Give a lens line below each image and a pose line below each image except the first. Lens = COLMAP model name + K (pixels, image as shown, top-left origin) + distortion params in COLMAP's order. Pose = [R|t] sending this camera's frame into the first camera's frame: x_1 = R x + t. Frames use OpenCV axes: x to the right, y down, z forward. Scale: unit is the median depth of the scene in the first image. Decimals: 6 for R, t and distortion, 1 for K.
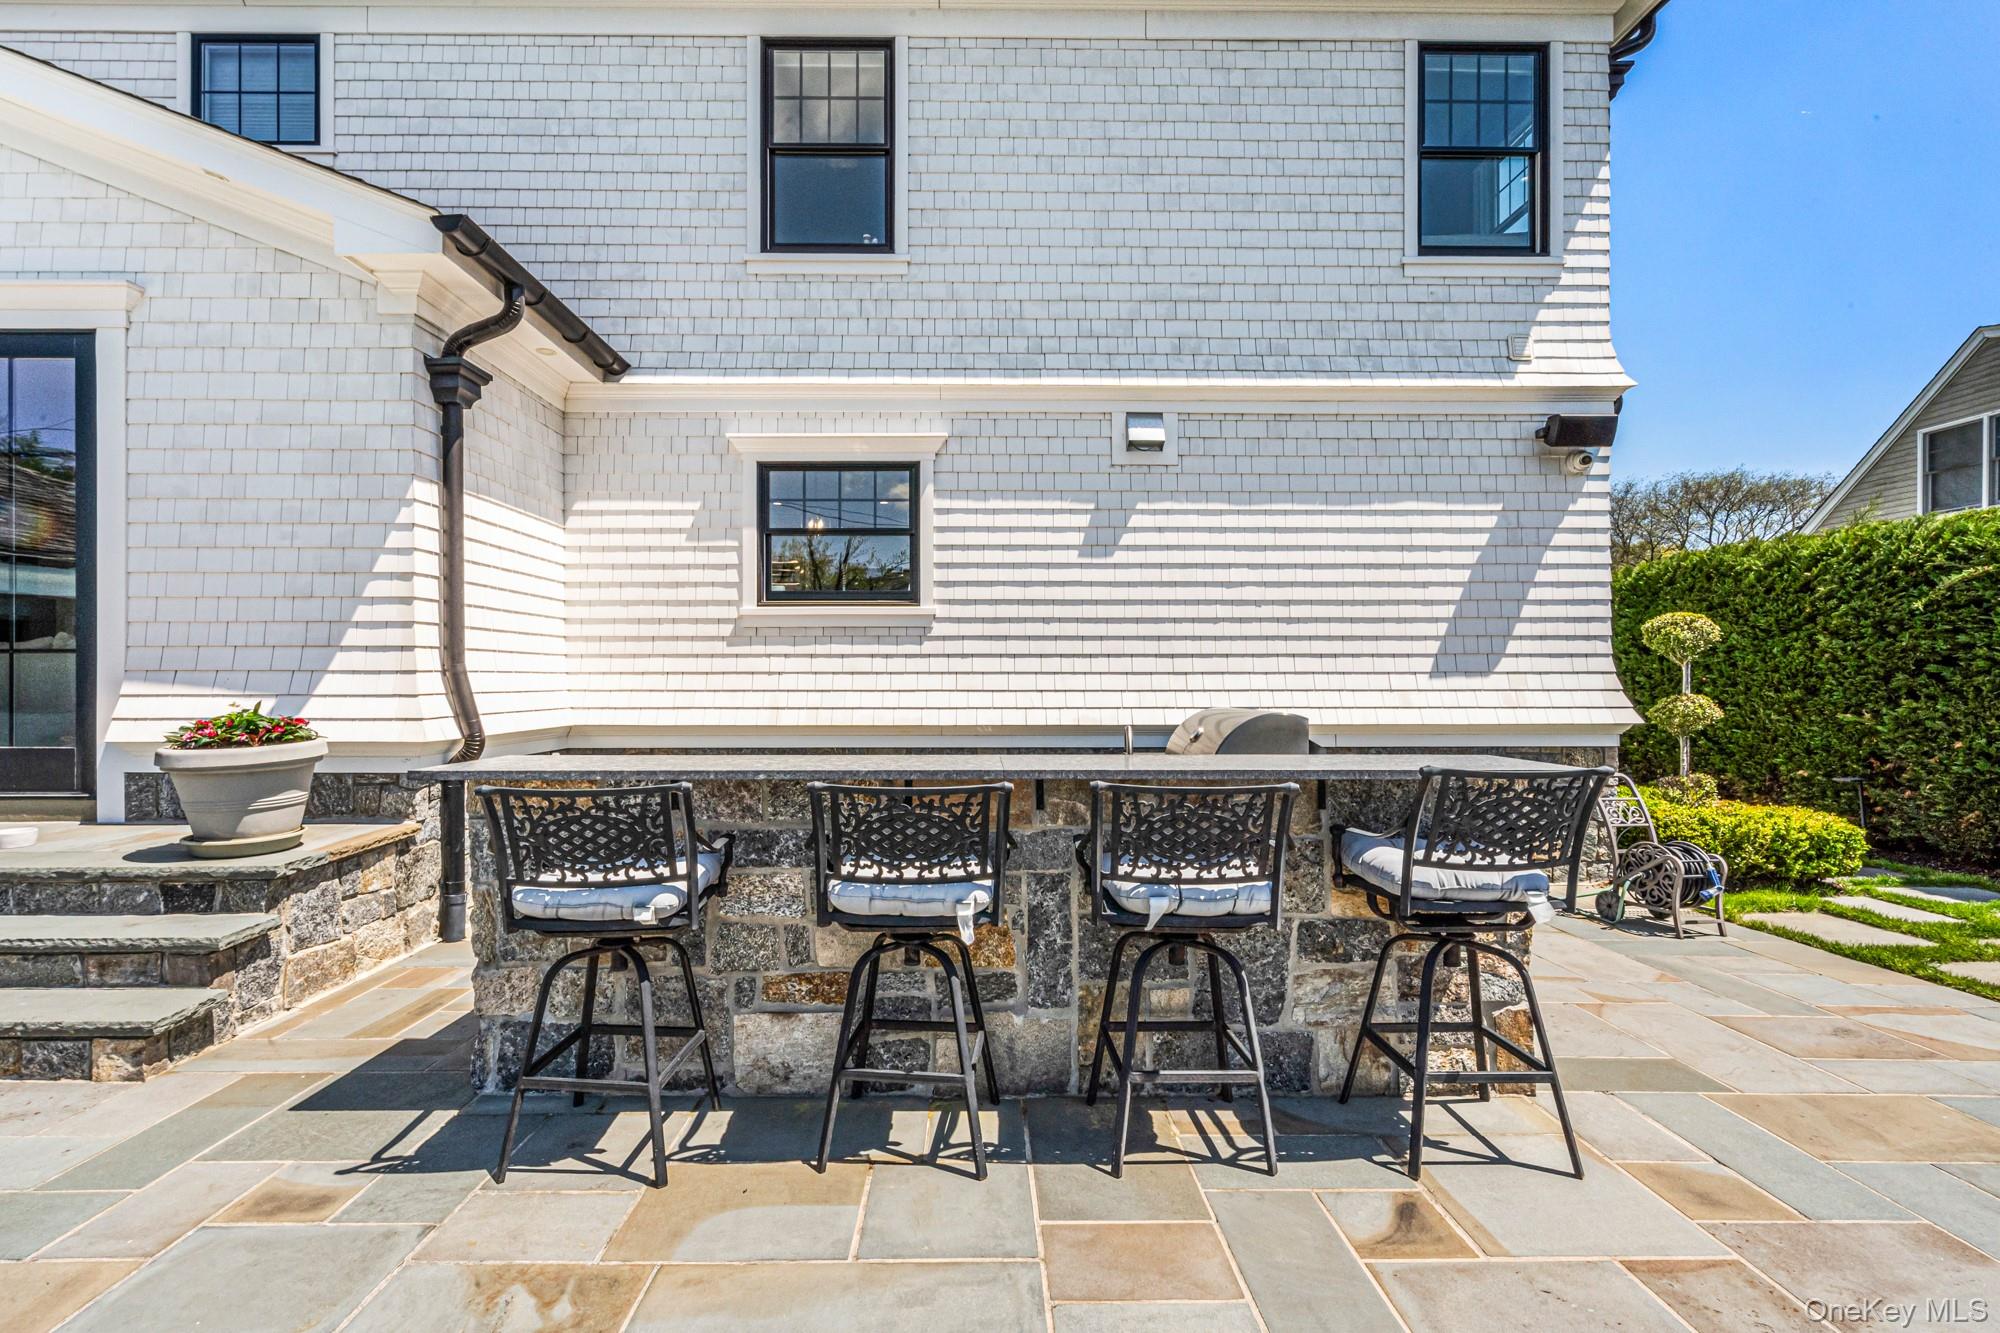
lens RADIAL K [[922.4, 0, 991.4], [0, 922.4, 674.1], [0, 0, 1]] dist [-0.003089, 0.000426]
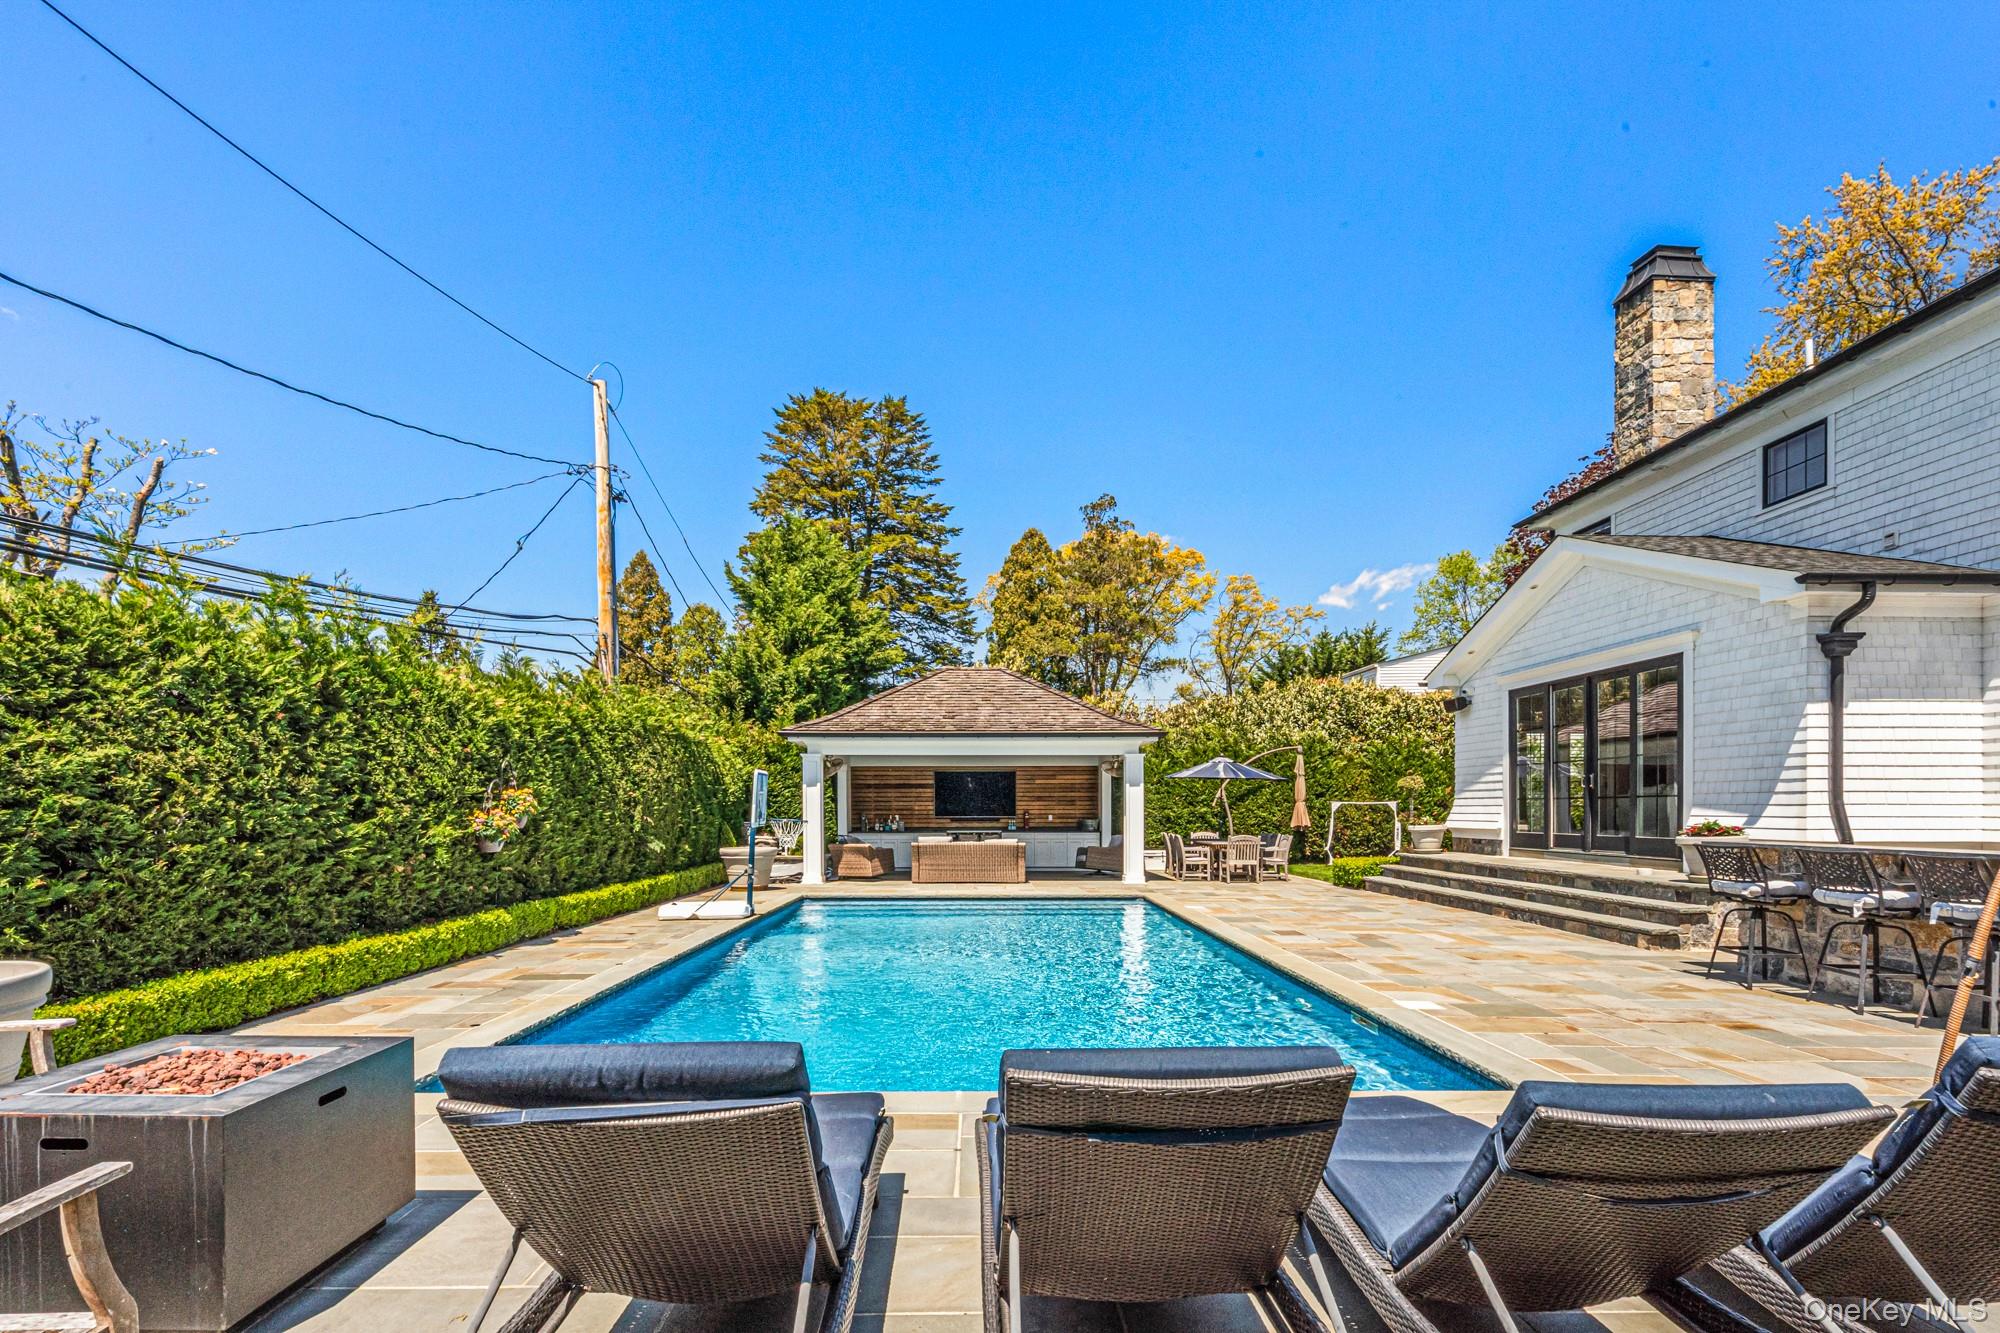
lens RADIAL K [[966.4, 0, 981.3], [0, 966.4, 813.7], [0, 0, 1]] dist [0.001733, 0.001065]
pose [[0.004412, 0.005839, -0.999973, 1.327891], [0.003116, 0.999978, 0.005853, -0.000991], [0.999985, -0.003141, 0.004394, -0.694788]]
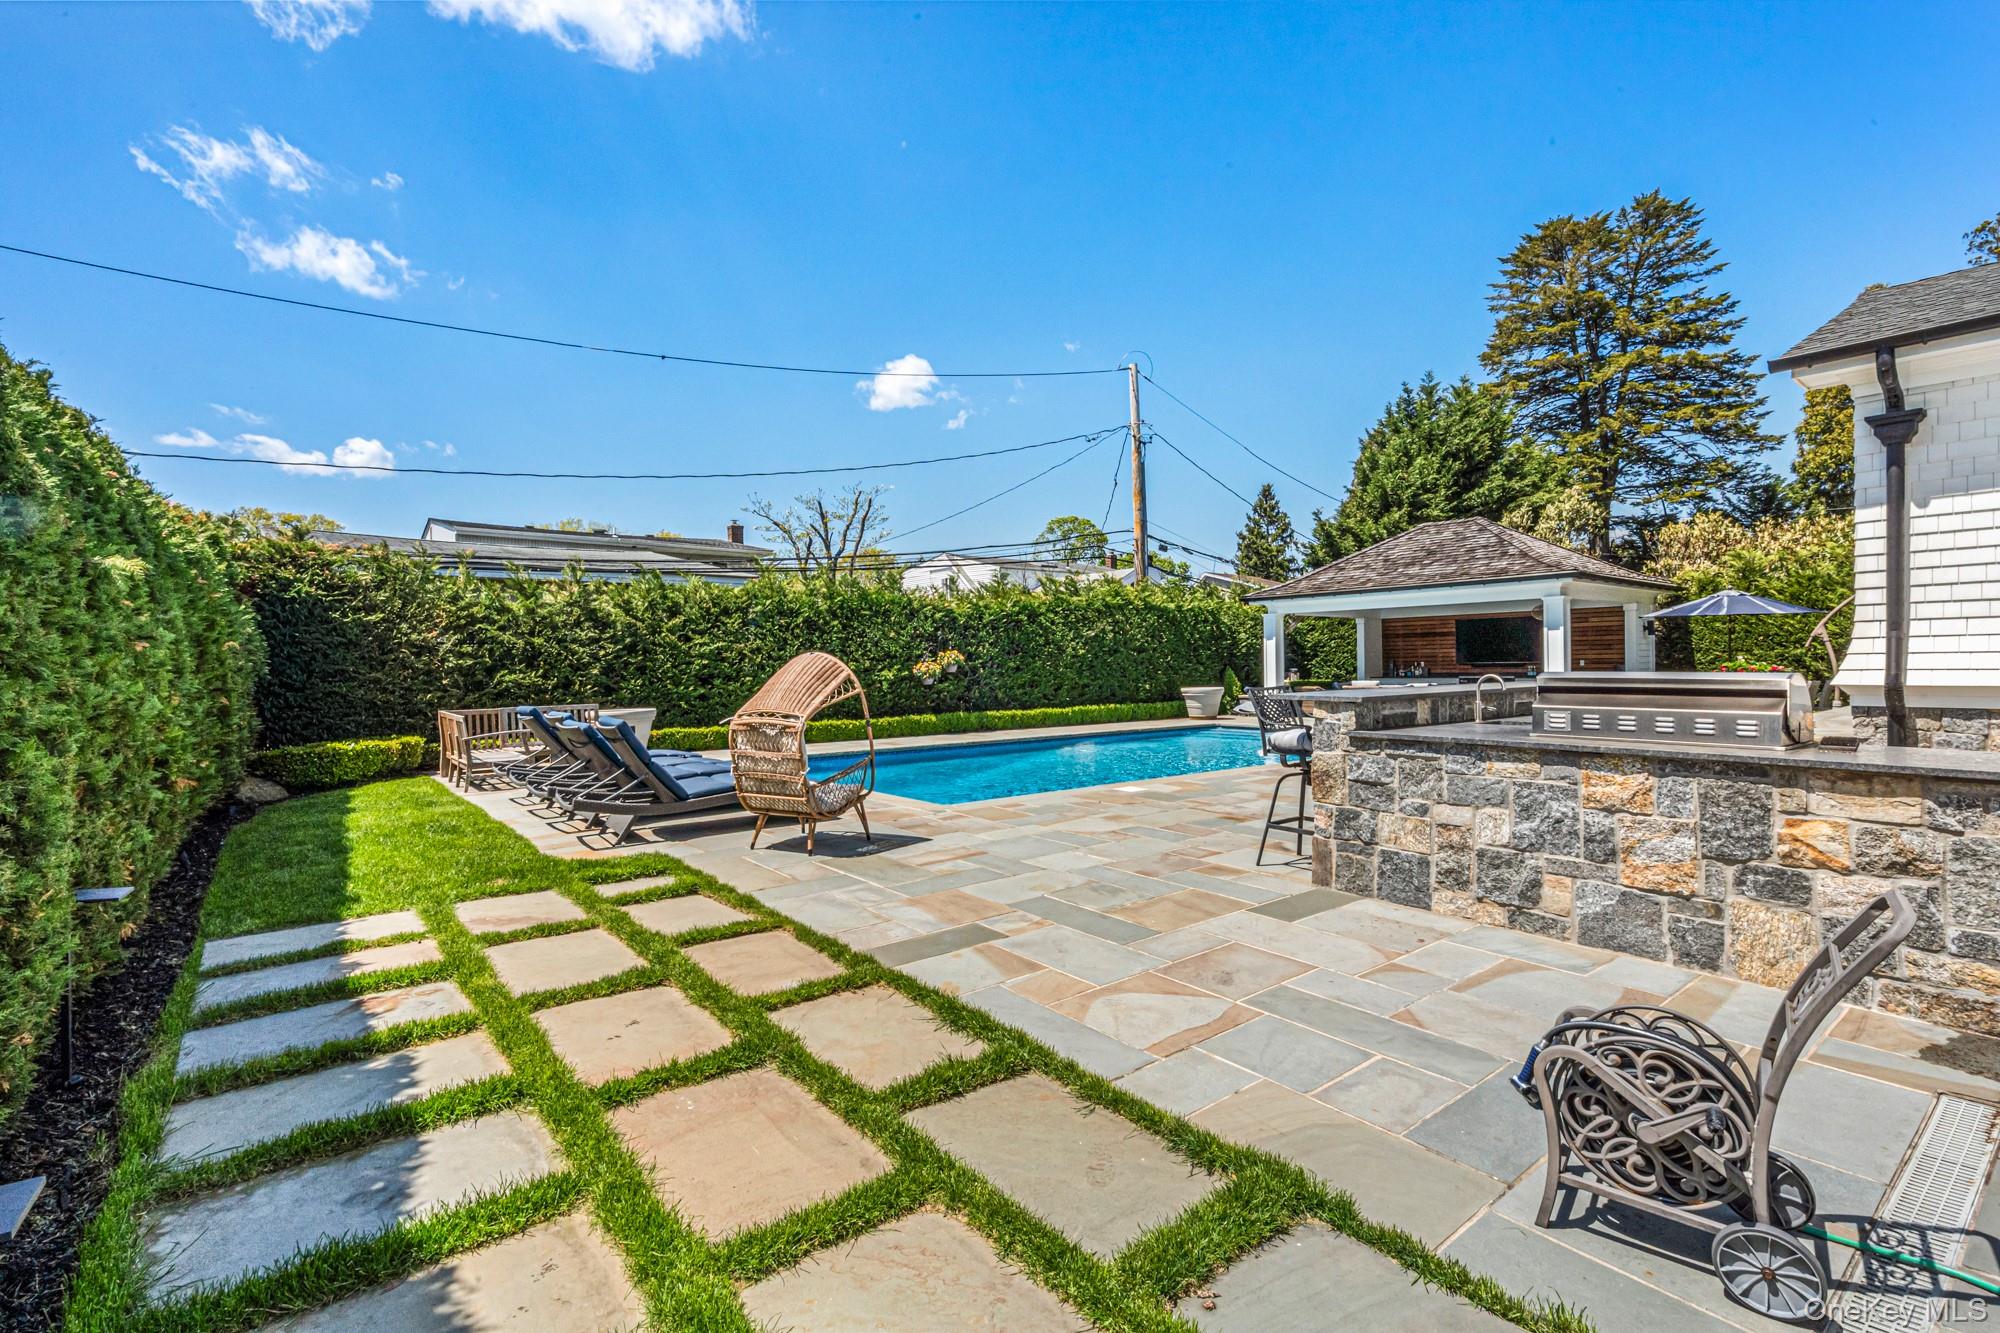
lens RADIAL K [[922.4, 0, 991.4], [0, 922.4, 674.1], [0, 0, 1]] dist [-0.003089, 0.000426]
pose [[-0.789834, 0.017897, -0.613059, 1.379195], [0.016780, 0.999831, 0.007569, 0.021313], [0.613091, -0.004308, -0.790001, 1.295404]]
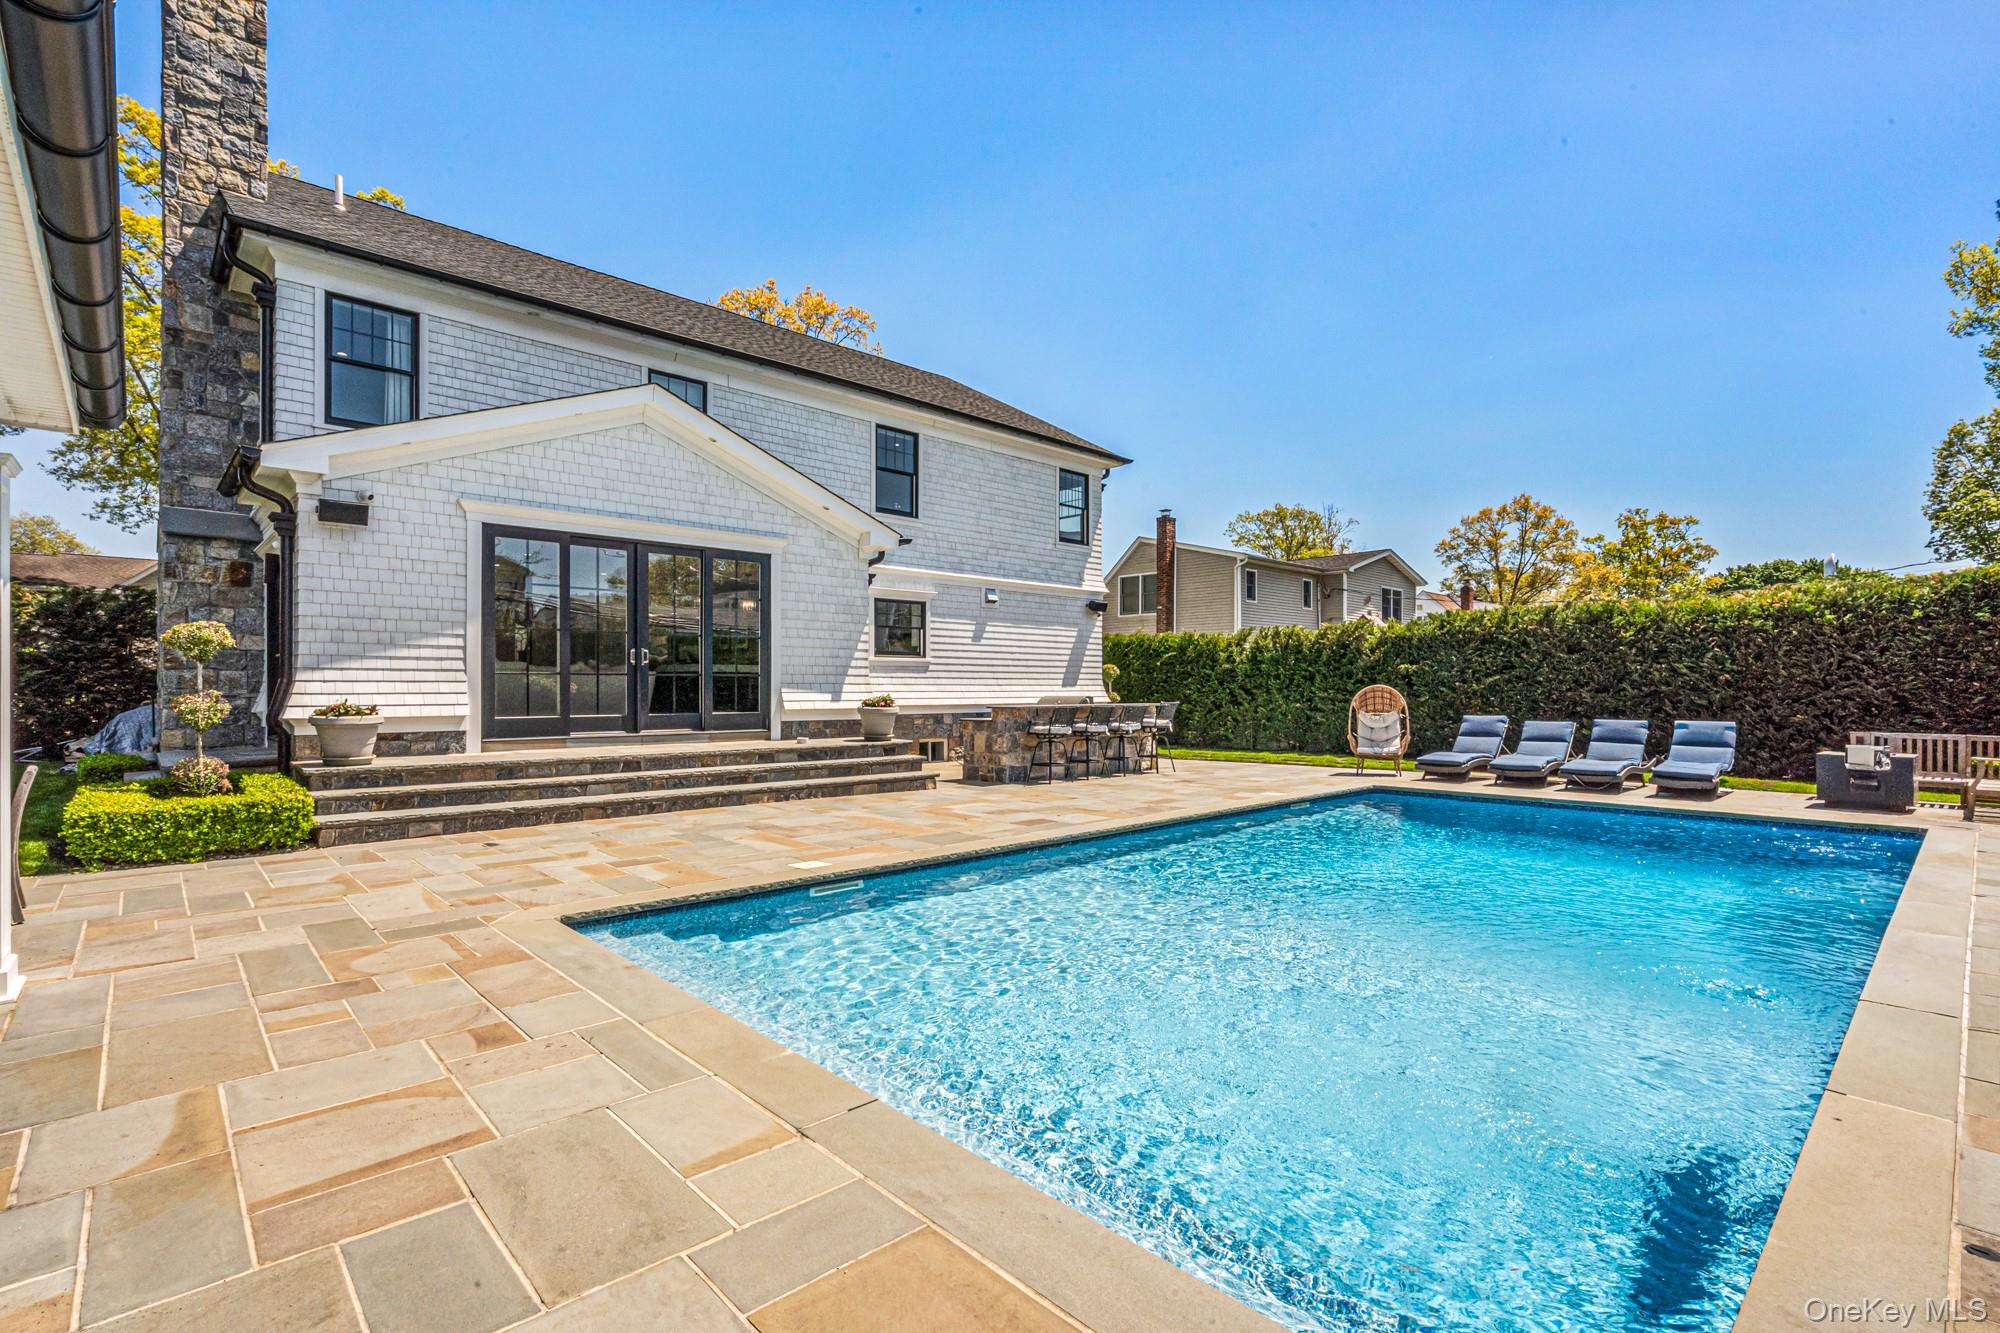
lens RADIAL K [[922.4, 0, 991.4], [0, 922.4, 674.1], [0, 0, 1]] dist [-0.003089, 0.000426]
pose [[0.738062, 0.012717, 0.674613, -2.216940], [-0.007115, 0.999913, -0.011065, -0.004570], [-0.674695, 0.003366, 0.738089, -1.340332]]
